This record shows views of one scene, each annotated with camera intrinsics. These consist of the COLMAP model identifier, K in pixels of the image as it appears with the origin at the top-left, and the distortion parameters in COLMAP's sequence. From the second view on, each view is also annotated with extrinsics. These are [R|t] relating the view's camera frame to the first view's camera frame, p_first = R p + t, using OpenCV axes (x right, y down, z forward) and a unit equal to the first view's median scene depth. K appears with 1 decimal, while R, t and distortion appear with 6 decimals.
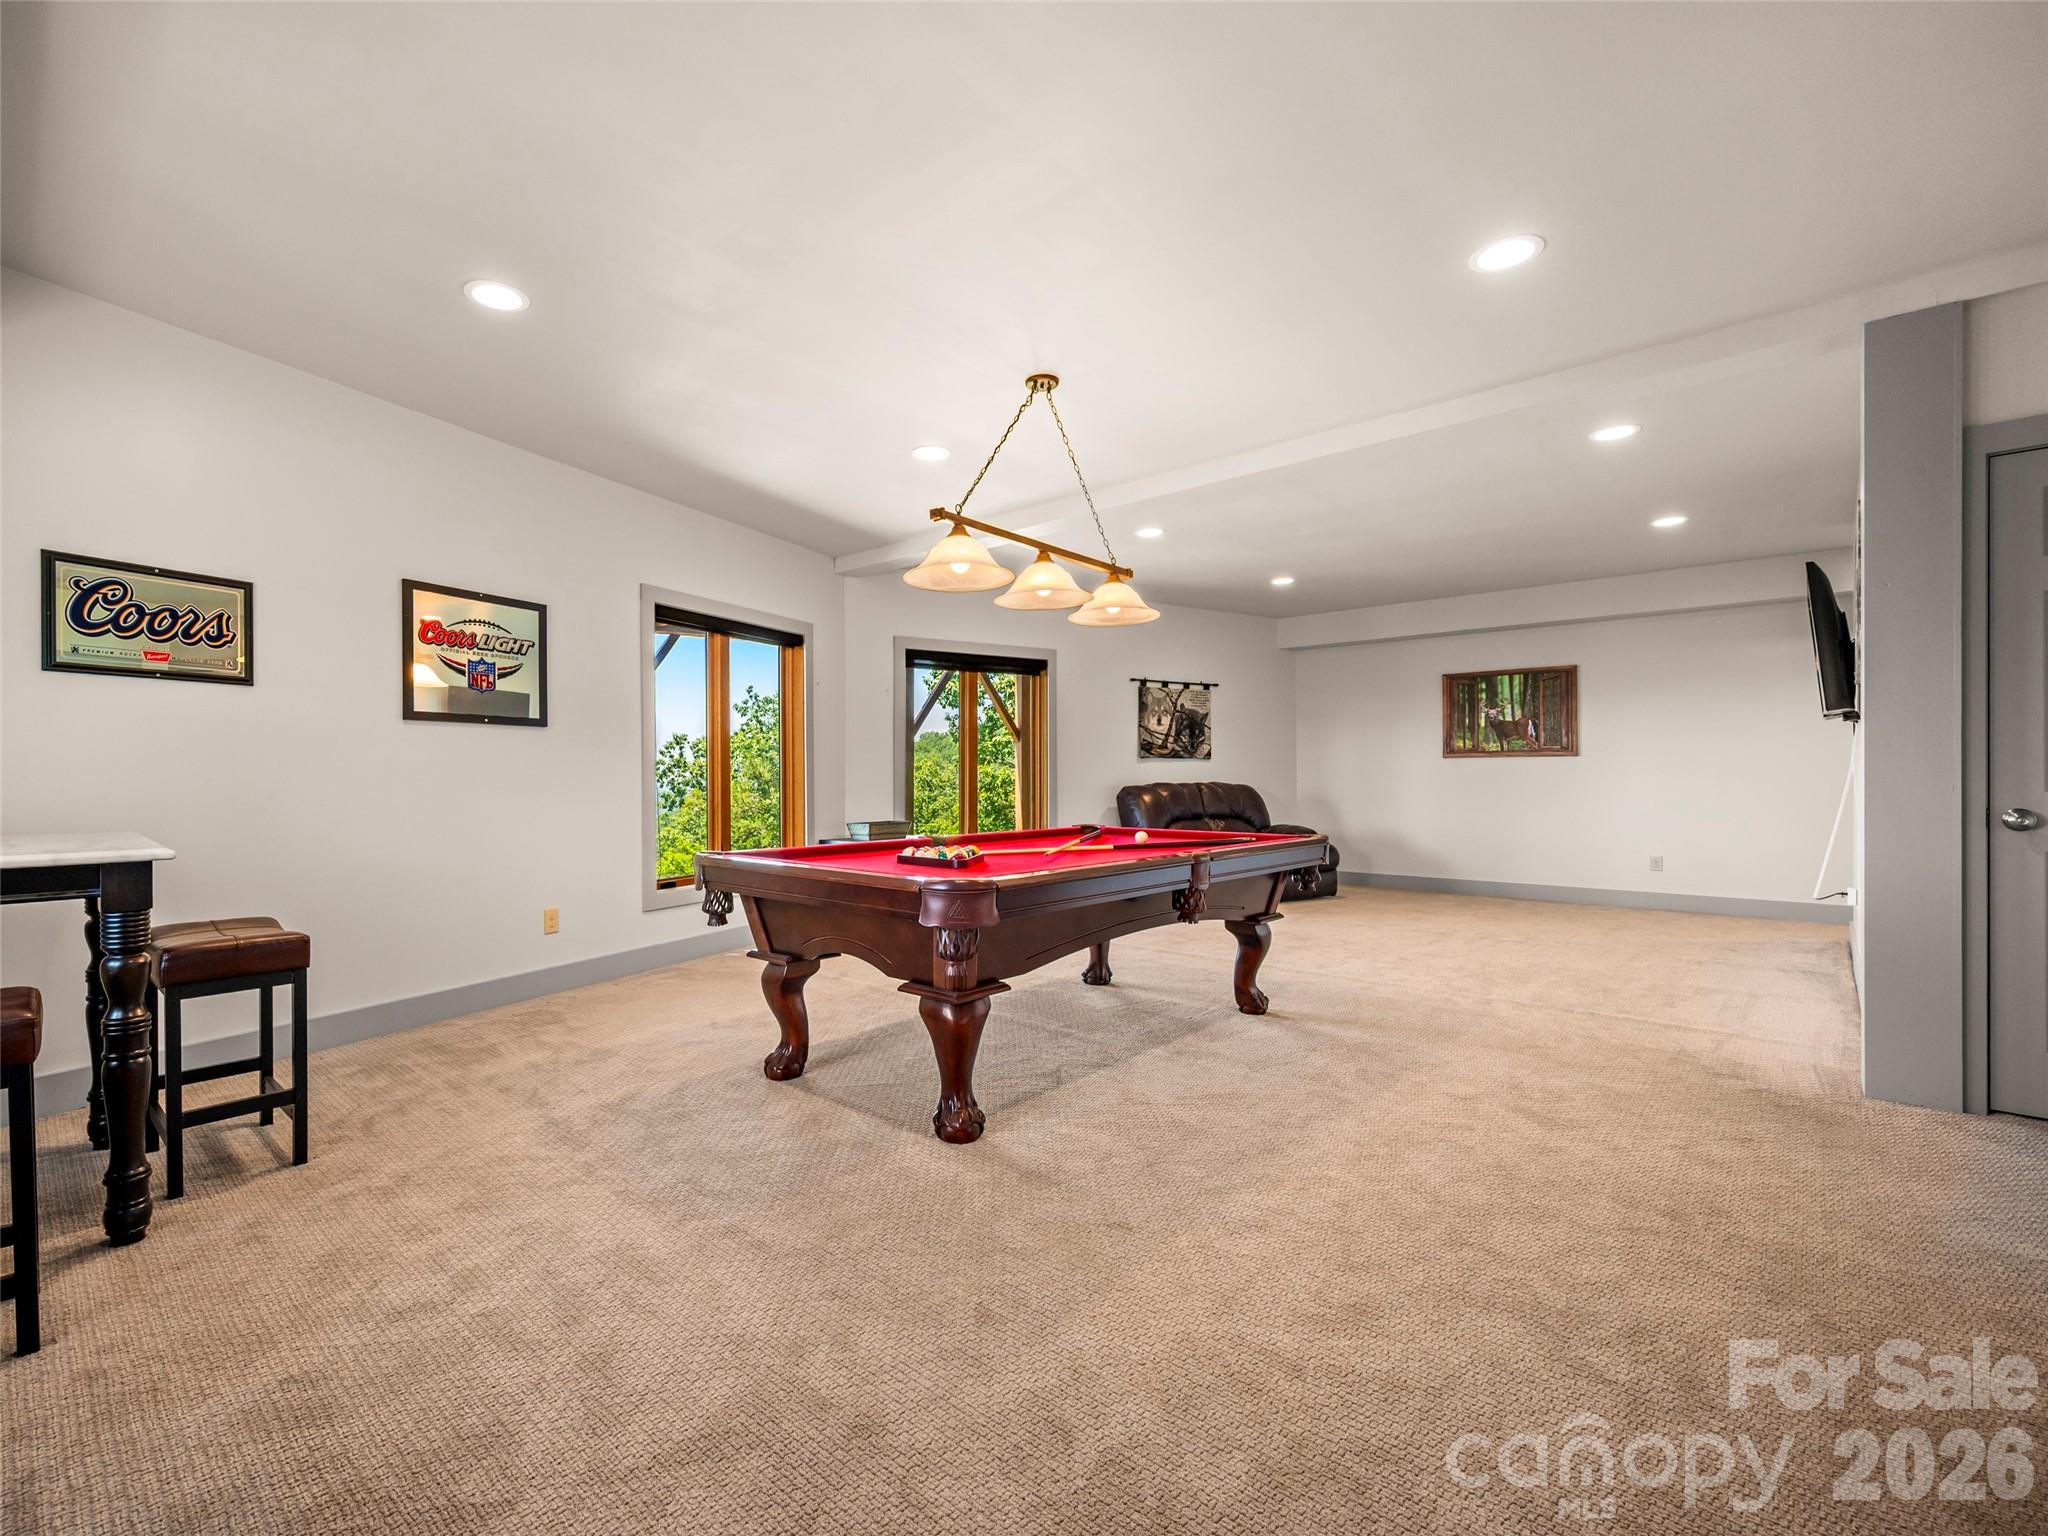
lens RADIAL K [[929.0, 0, 1020.6], [0, 929.0, 774.0], [0, 0, 1]] dist [-0.000562, -0.000022]
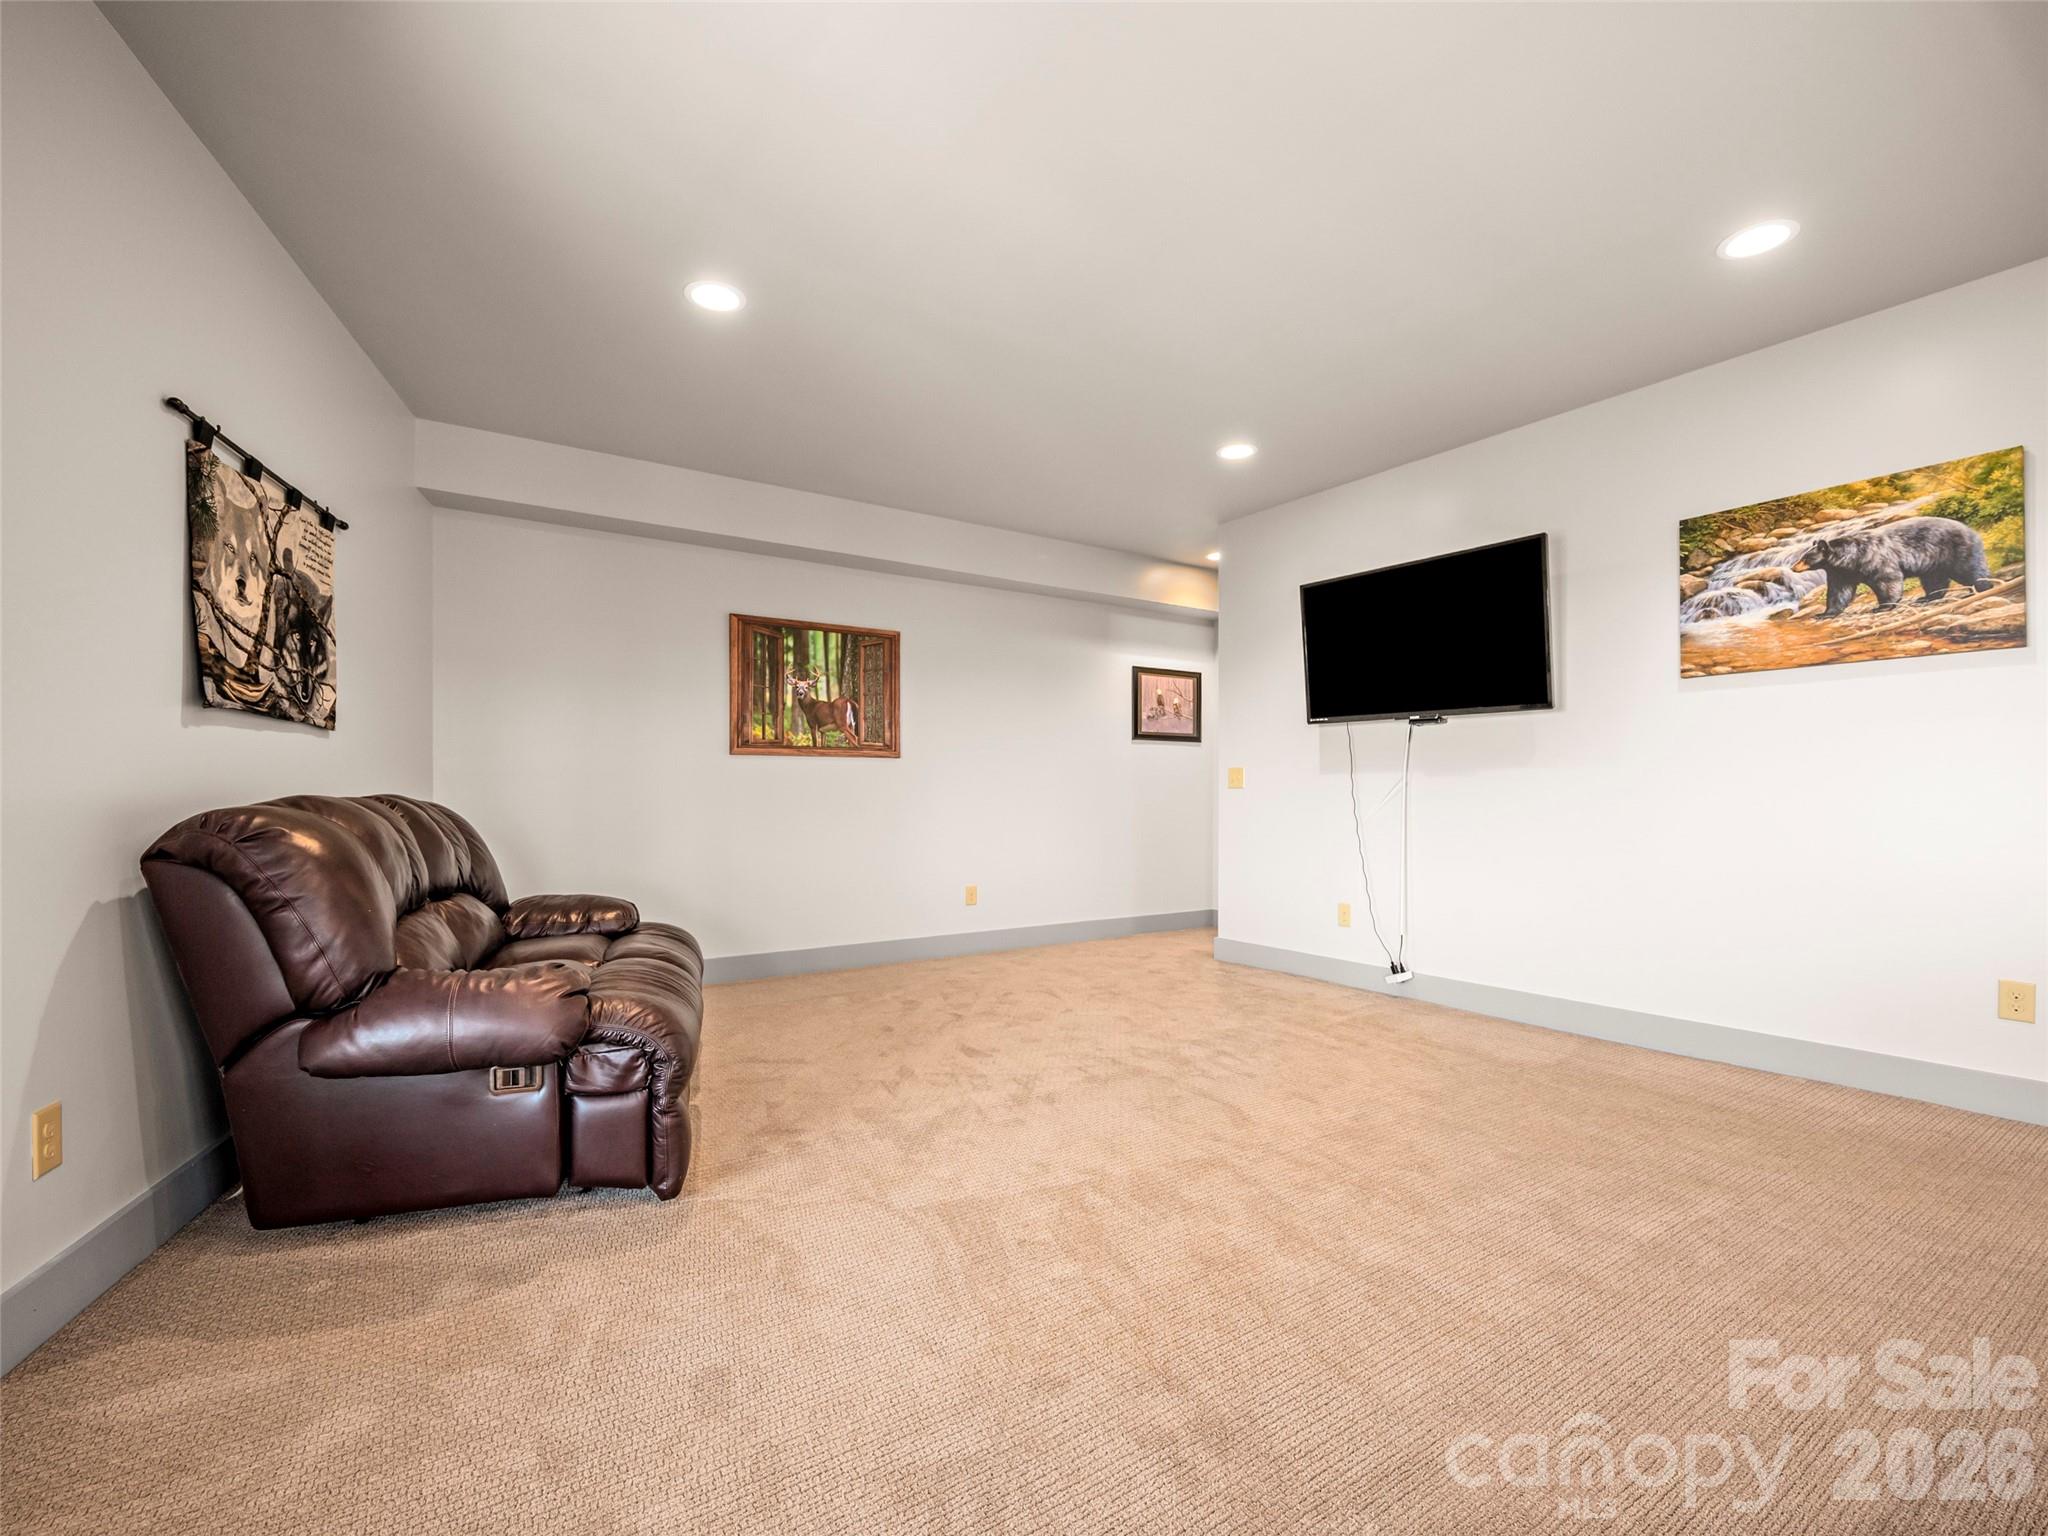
lens RADIAL K [[929.0, 0, 1022.6], [0, 929.0, 786.4], [0, 0, 1]] dist [-0.000562, -0.000022]
pose [[0.252753, 0.008033, 0.967497, -0.071335], [-0.000829, 0.999967, -0.008086, 0.008080], [-0.967530, 0.001242, 0.252751, 0.695531]]
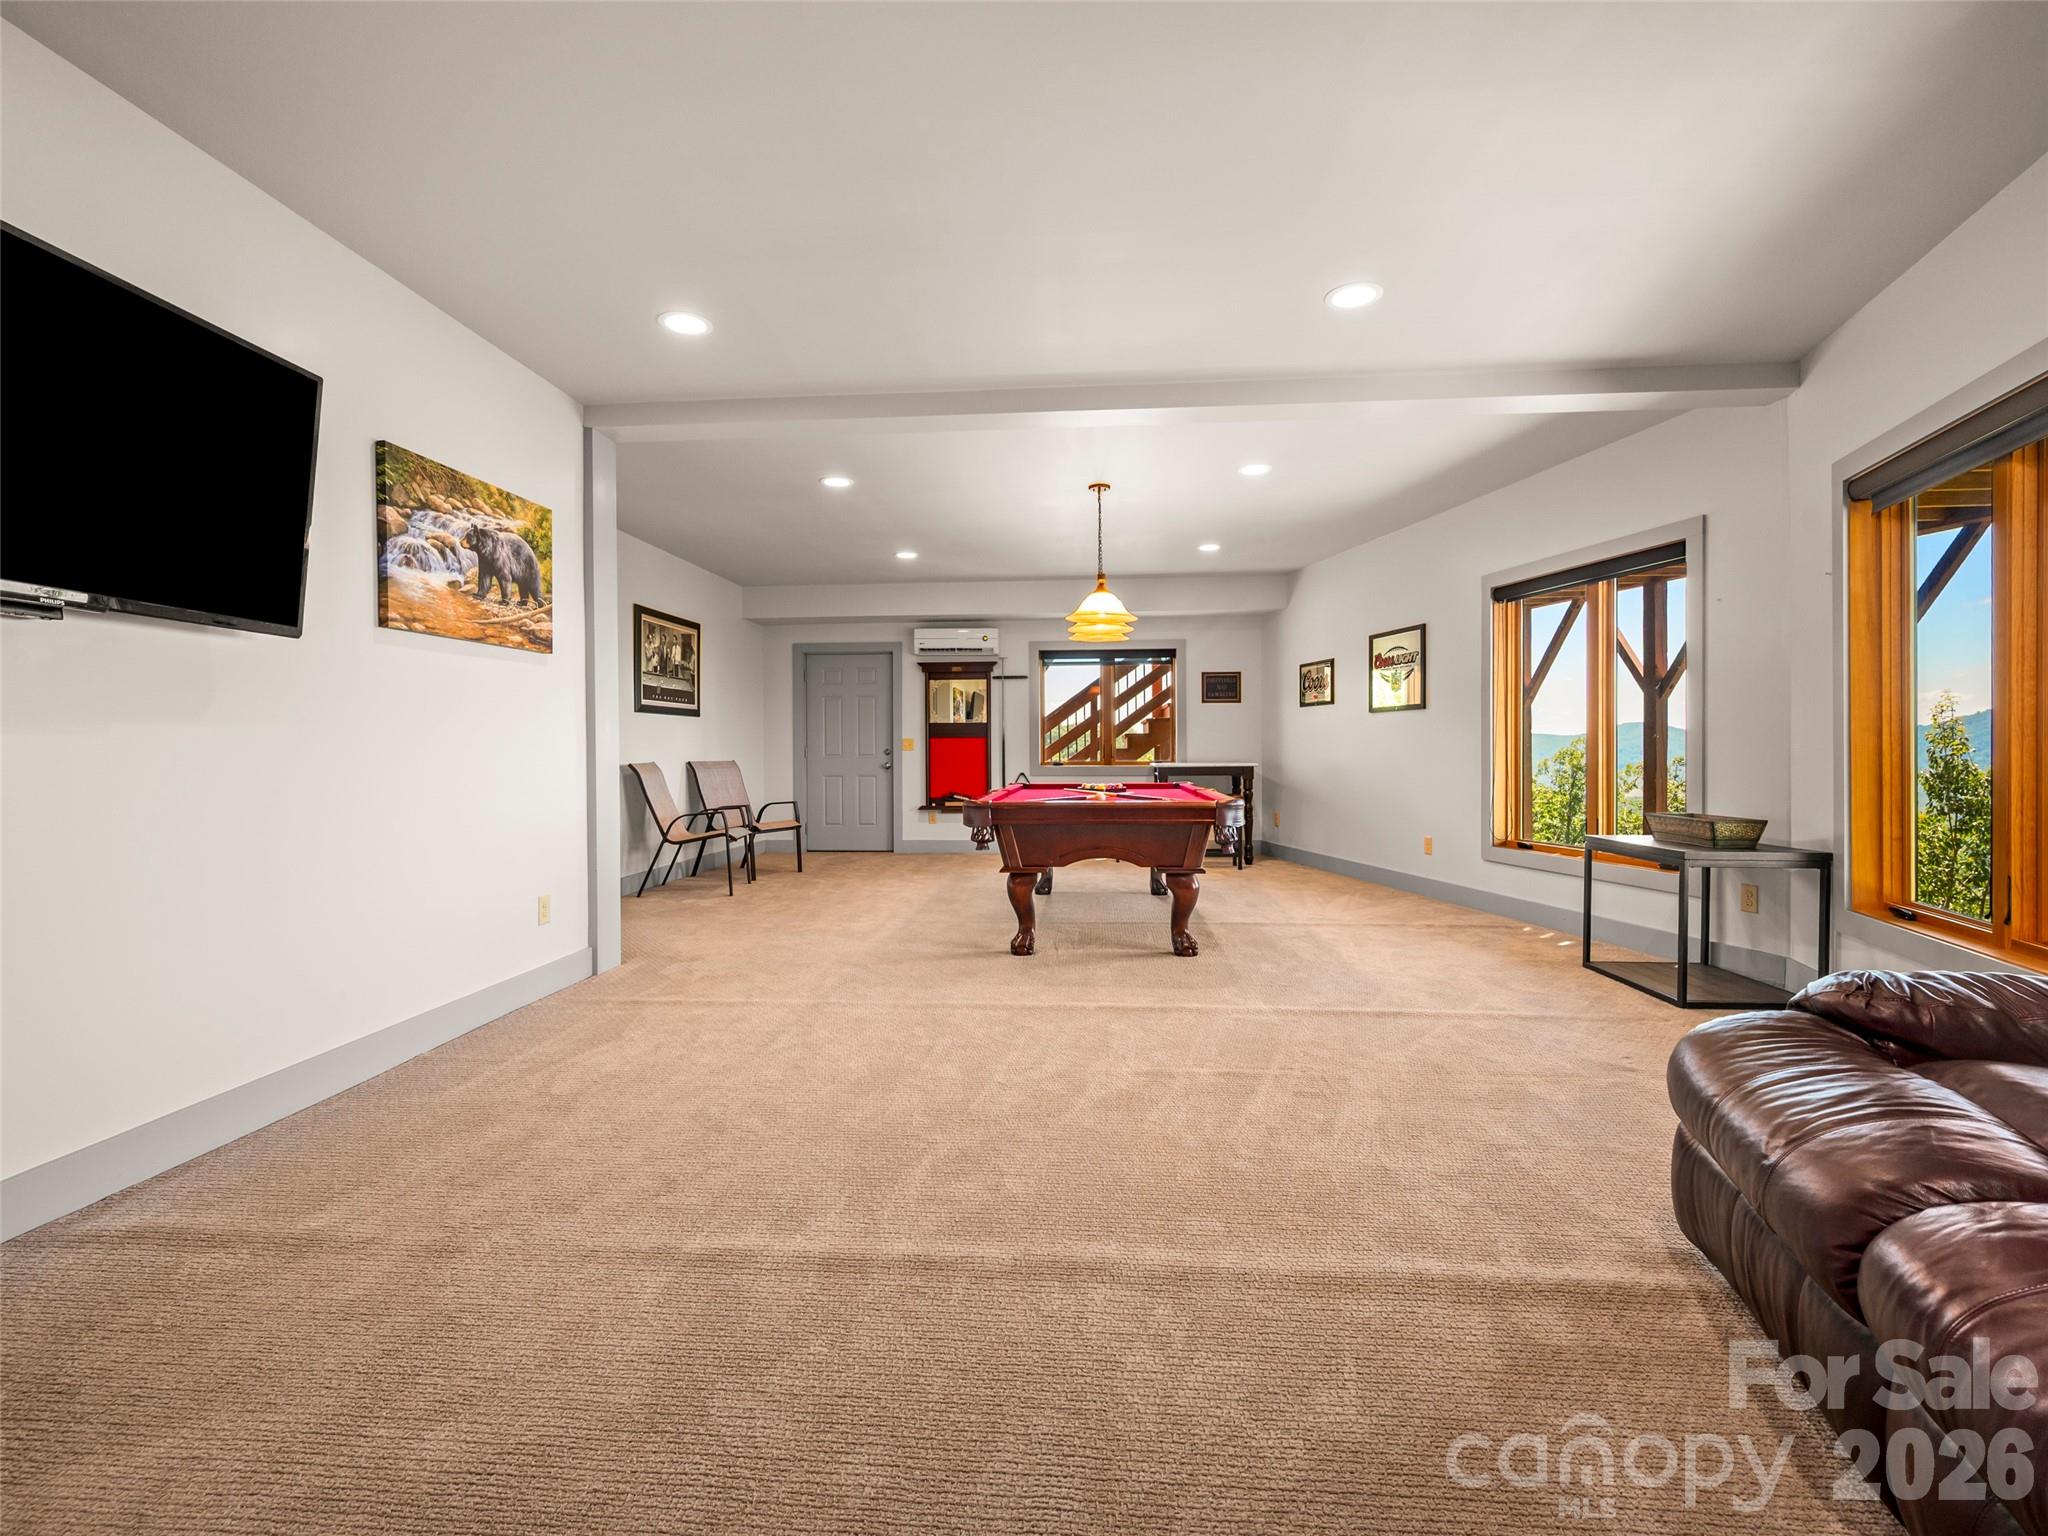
lens RADIAL K [[929.0, 0, 1024.3], [0, 929.0, 757.8], [0, 0, 1]] dist [-0.000562, -0.000022]
pose [[-0.804578, 0.011411, -0.593737, 0.448913], [0.007404, 0.999930, 0.009185, 0.004297], [0.593800, 0.002994, -0.804607, 0.959123]]
